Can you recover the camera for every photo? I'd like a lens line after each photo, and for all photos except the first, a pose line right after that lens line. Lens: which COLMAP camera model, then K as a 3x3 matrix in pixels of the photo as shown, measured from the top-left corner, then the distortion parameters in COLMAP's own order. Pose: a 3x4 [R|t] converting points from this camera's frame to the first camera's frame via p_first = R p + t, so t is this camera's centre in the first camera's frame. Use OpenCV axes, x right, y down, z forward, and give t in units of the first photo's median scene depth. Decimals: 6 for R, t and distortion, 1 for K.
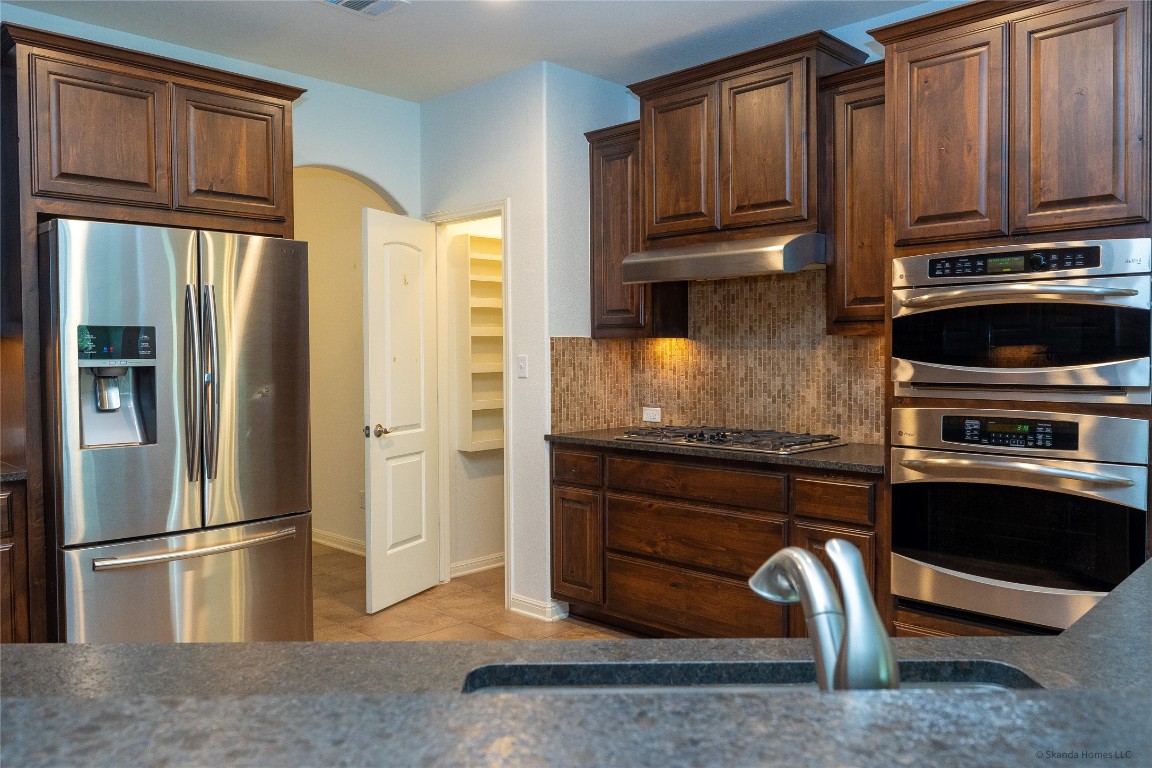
lens RADIAL K [[862.1, 0, 576.0], [0, 862.1, 384.0], [0, 0, 1]] dist [-0.000797, -0.000354]
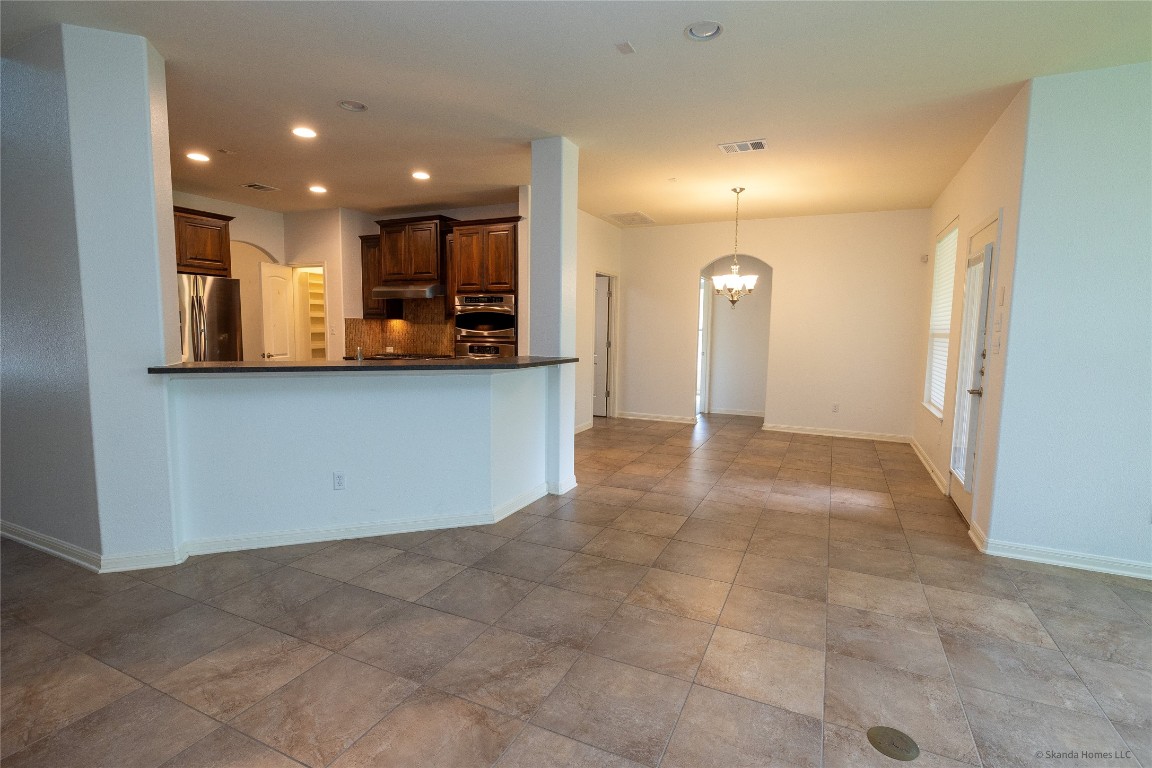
lens RADIAL K [[533.8, 0, 576.0], [0, 533.8, 384.0], [0, 0, 1]] dist [0.002288, 0.000296]
pose [[0.945053, -0.016627, 0.326494, 0.103254], [-0.005146, 0.997825, 0.065711, 0.034287], [-0.326876, -0.063780, 0.942912, -0.758228]]
